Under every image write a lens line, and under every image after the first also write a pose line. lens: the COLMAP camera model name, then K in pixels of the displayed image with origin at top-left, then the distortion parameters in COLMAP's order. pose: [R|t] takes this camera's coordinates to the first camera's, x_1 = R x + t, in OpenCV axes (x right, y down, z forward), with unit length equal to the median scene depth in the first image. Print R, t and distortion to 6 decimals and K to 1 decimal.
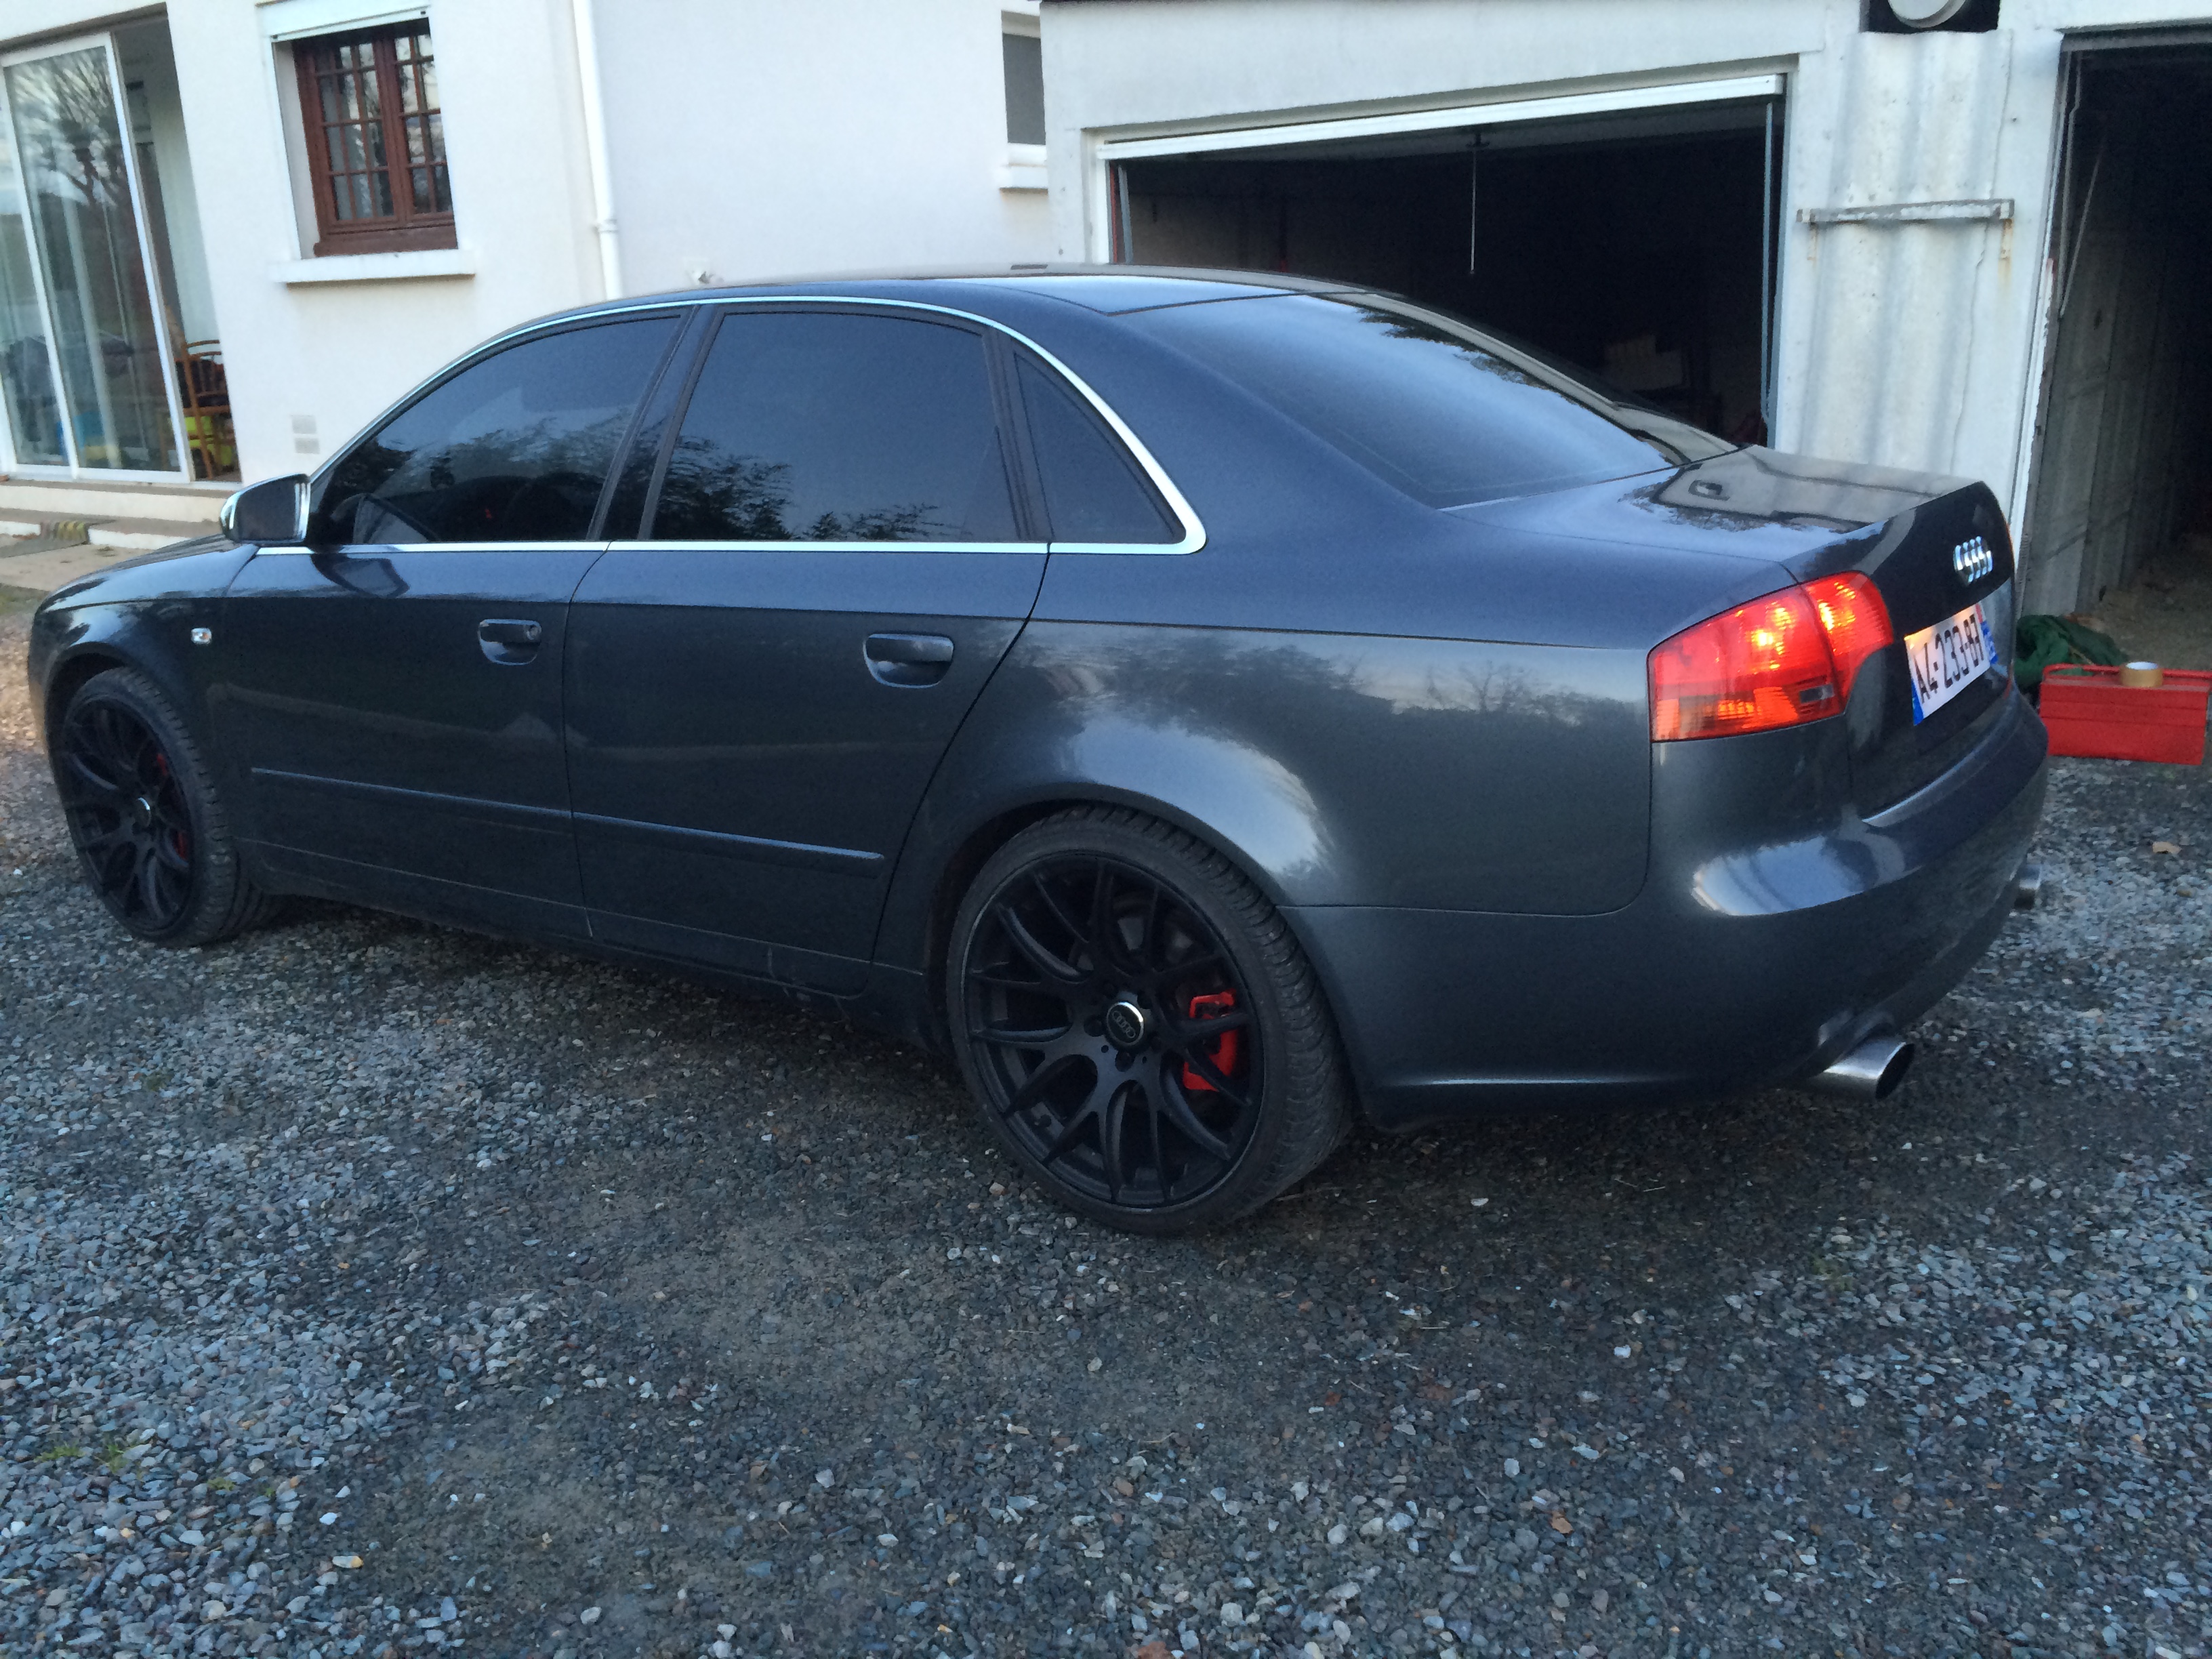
lens RADIAL K [[1954.1, 0, 1119.6], [0, 1954.1, 828.7], [0, 0, 1]] dist [0.081646, -0.116844]
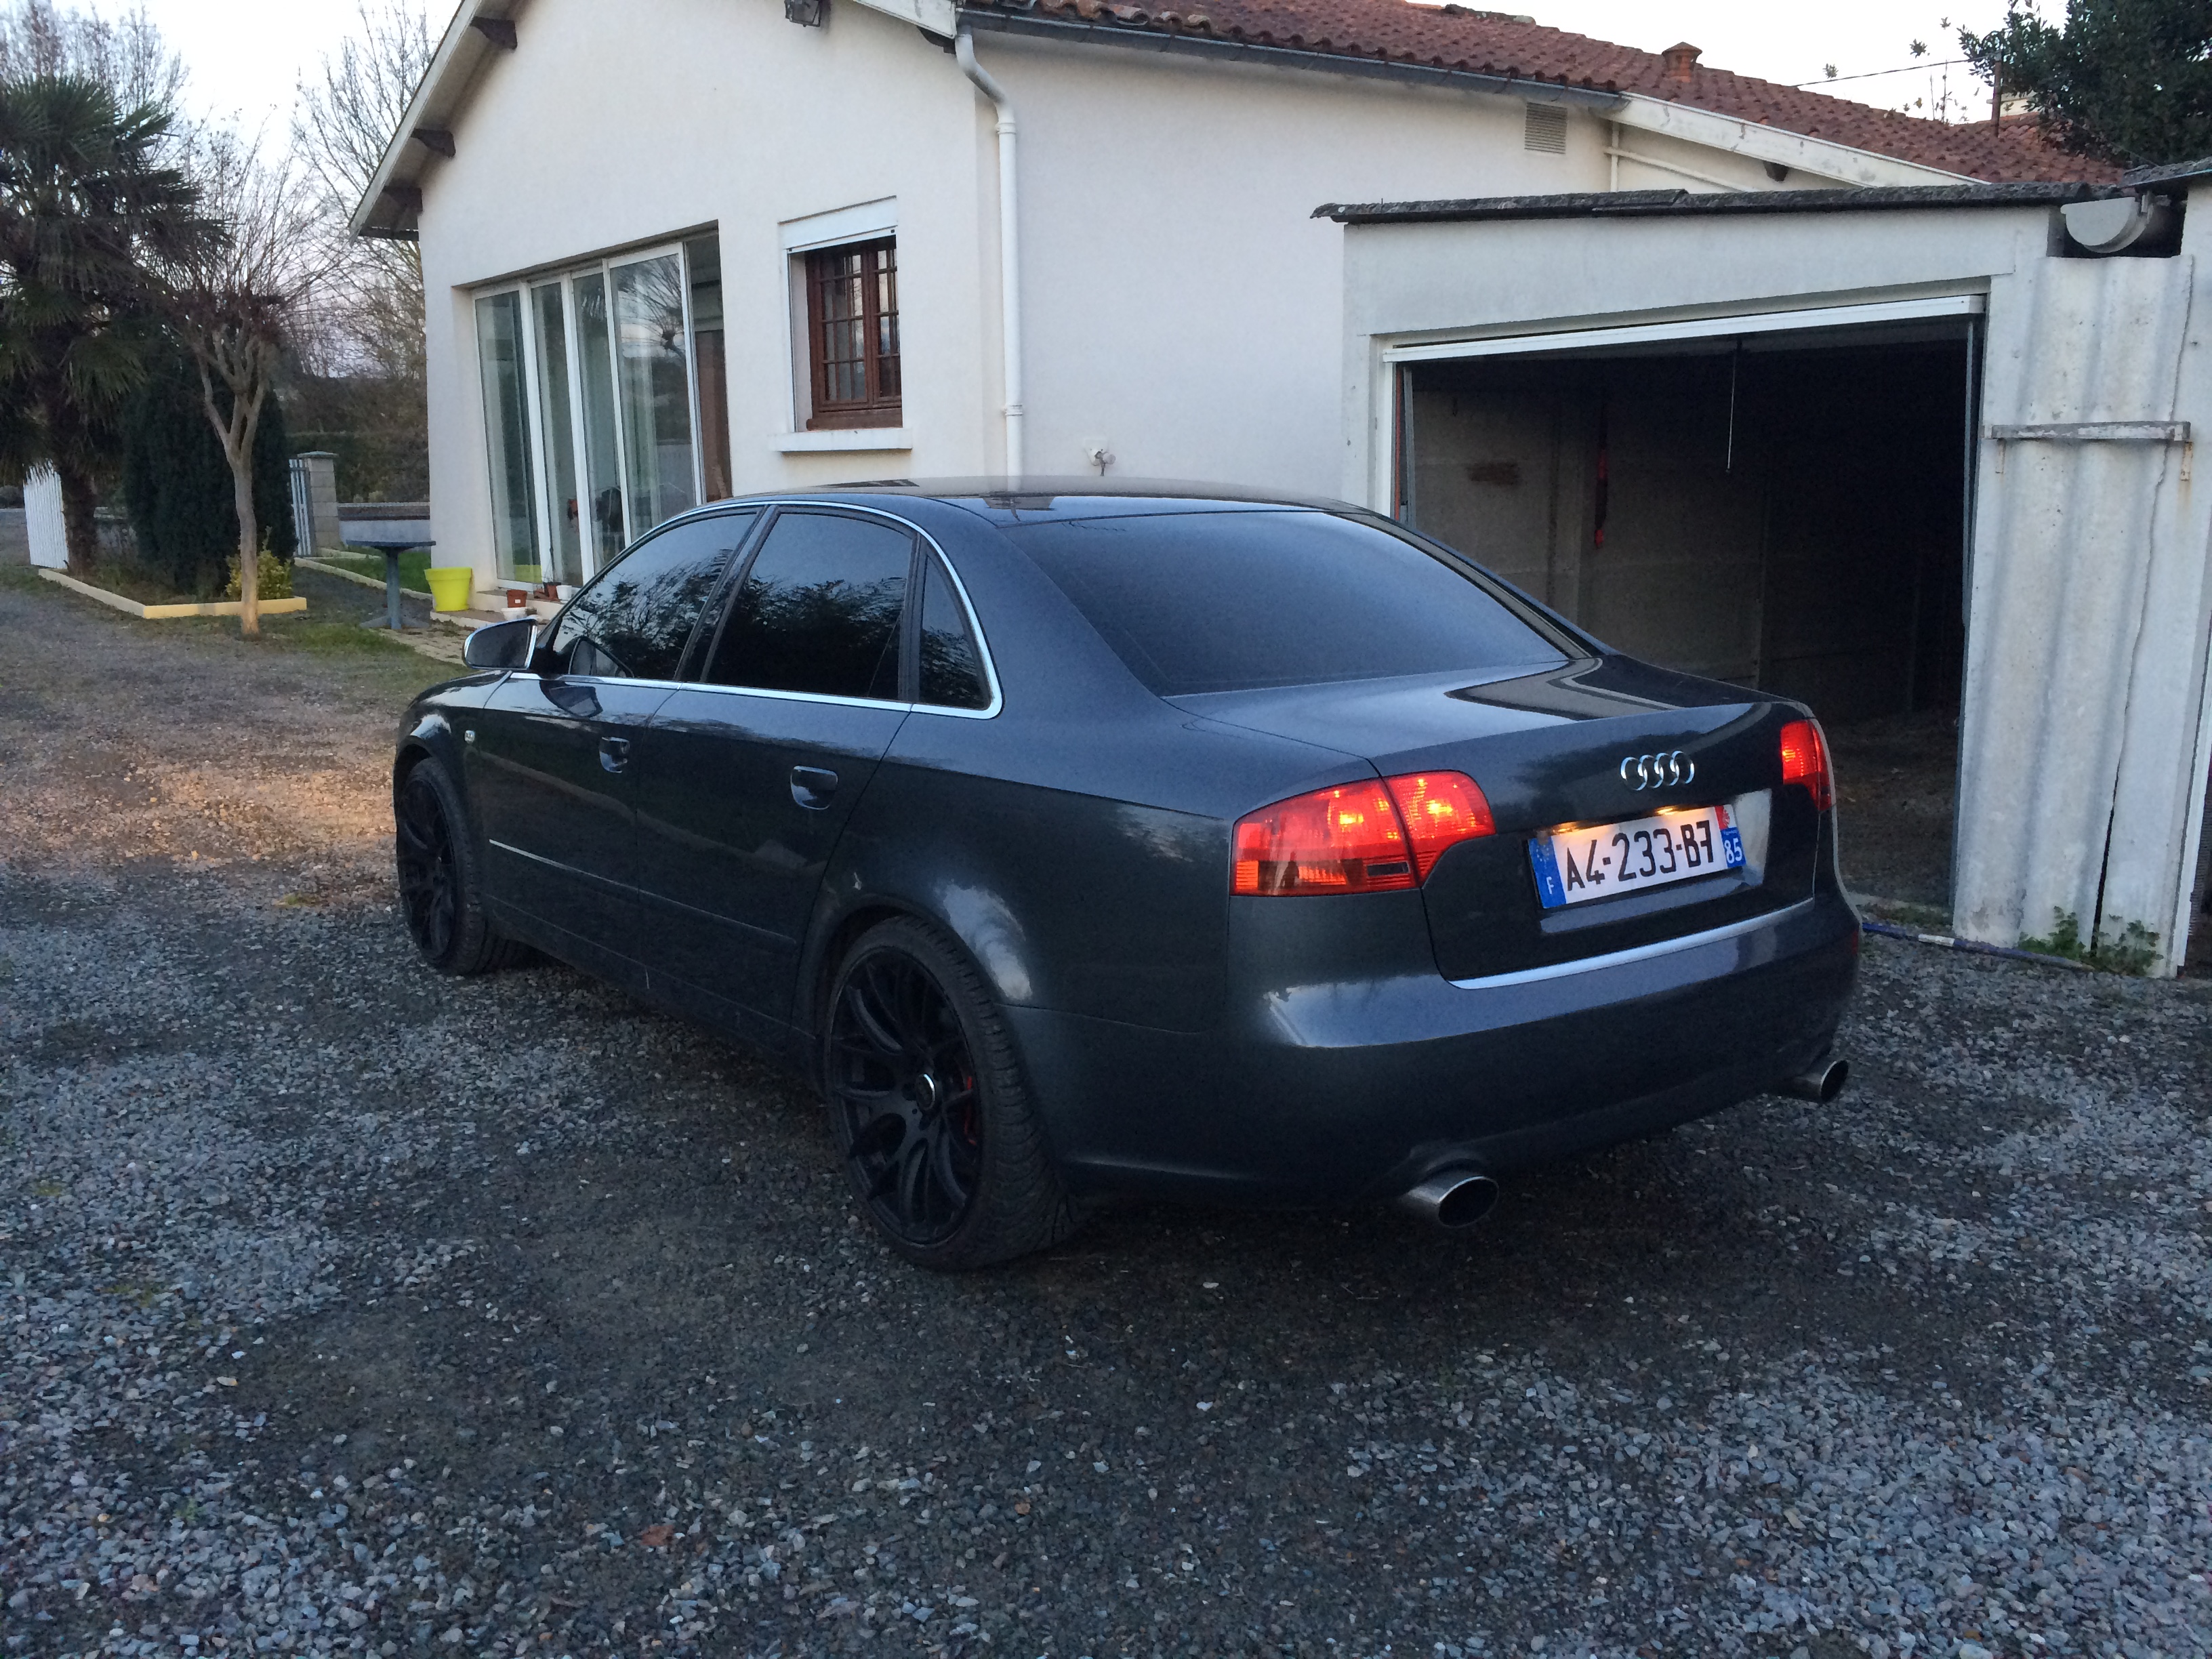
lens RADIAL K [[1954.1, 0, 1104.4], [0, 1954.1, 837.5], [0, 0, 1]] dist [0.081646, -0.116844]
pose [[0.949930, 0.081848, -0.301552, 0.360941], [-0.102828, 0.993214, -0.054342, -0.003439], [0.295058, 0.082629, 0.951900, -0.120161]]
